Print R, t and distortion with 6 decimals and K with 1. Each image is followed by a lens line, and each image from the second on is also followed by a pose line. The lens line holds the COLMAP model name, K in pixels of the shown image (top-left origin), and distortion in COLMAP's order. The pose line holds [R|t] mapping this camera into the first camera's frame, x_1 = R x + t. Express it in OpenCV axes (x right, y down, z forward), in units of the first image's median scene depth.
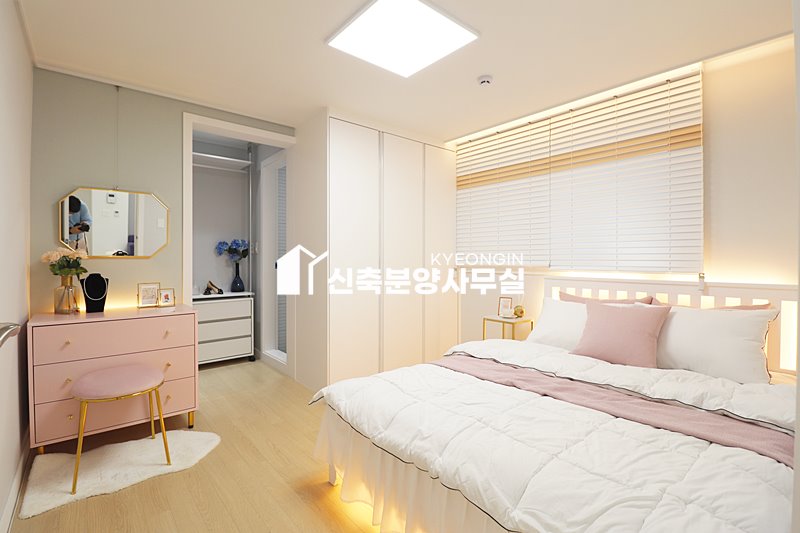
lens RADIAL K [[370.0, 0, 394.0], [0, 370.0, 261.1], [0, 0, 1]] dist [-0.010742, -0.007140]
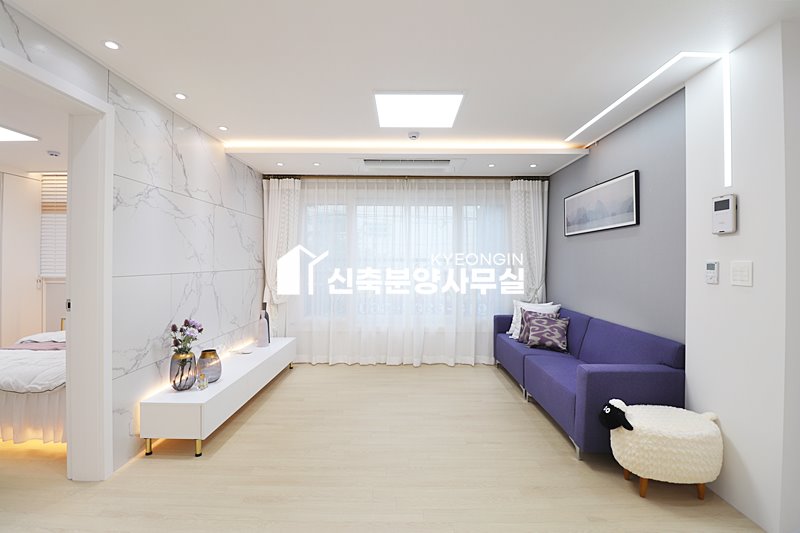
lens RADIAL K [[370.0, 0, 396.4], [0, 370.0, 260.1], [0, 0, 1]] dist [-0.010742, -0.007140]
pose [[0.647152, 0.007022, 0.762329, 0.018669], [-0.001801, 0.999969, -0.007682, -0.035849], [-0.762359, 0.003598, 0.647144, -0.604750]]
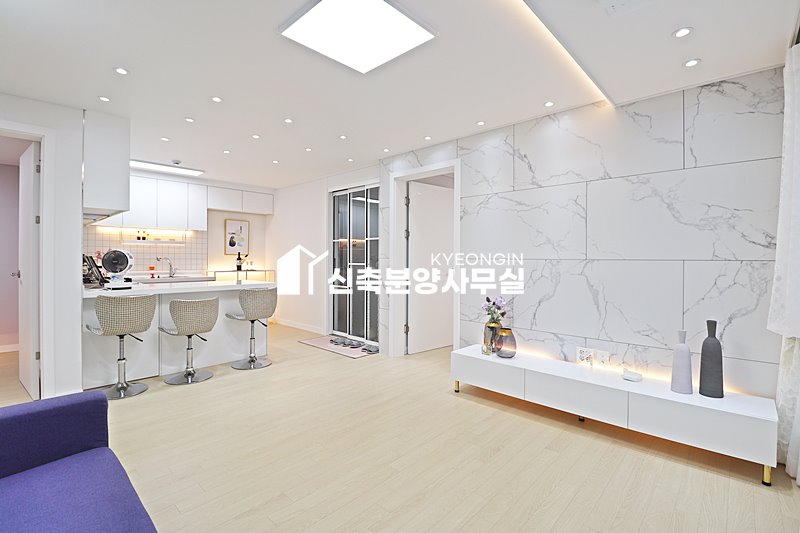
lens RADIAL K [[370.0, 0, 404.4], [0, 370.0, 257.7], [0, 0, 1]] dist [-0.010742, -0.007140]
pose [[0.121931, 0.002571, -0.992535, 1.051843], [-0.009112, 0.999957, 0.001471, -0.017443], [0.992497, 0.008864, 0.121950, -0.191233]]
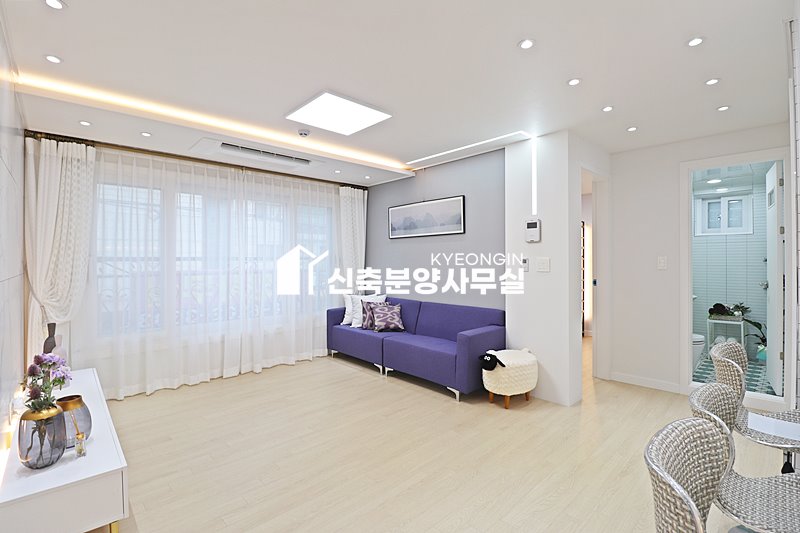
lens RADIAL K [[370.0, 0, 396.0], [0, 370.0, 261.4], [0, 0, 1]] dist [-0.010742, -0.007140]
pose [[-0.056778, -0.002515, 0.998384, -0.150481], [0.009617, 0.999949, 0.003066, -0.036616], [-0.998341, 0.009775, -0.056751, -0.268373]]
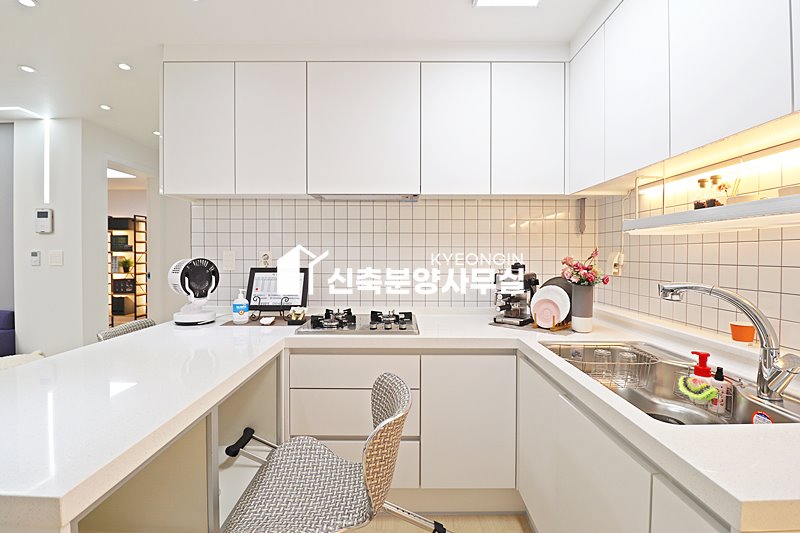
lens RADIAL K [[370.0, 0, 398.7], [0, 370.0, 261.9], [0, 0, 1]] dist [-0.010742, -0.007140]
pose [[-0.761100, -0.015084, 0.648459, -0.373021], [-0.001807, 0.999775, 0.021135, -0.032877], [-0.648632, 0.014914, -0.760956, -0.526242]]
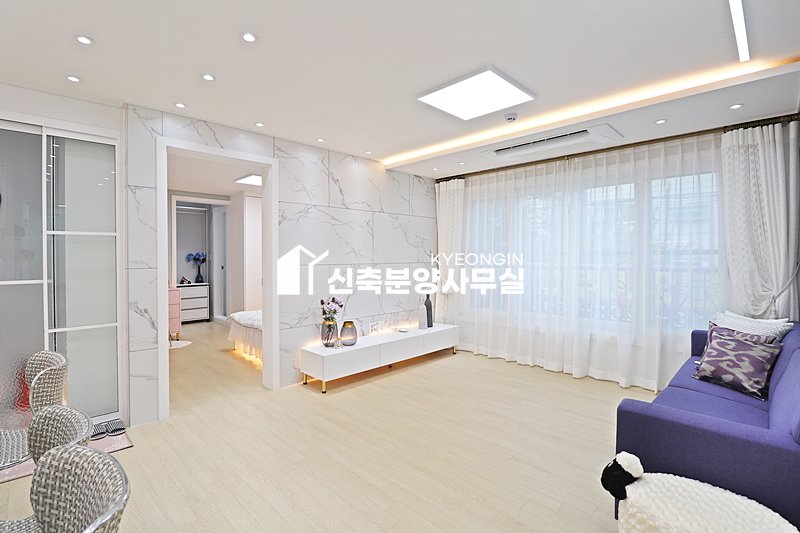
lens RADIAL K [[370.0, 0, 393.9], [0, 370.0, 260.9], [0, 0, 1]] dist [-0.010742, -0.007140]
pose [[0.996550, -0.002156, 0.082970, 0.355327], [0.001527, 0.999970, 0.007647, -0.032149], [-0.082984, -0.007494, 0.996523, -0.829376]]
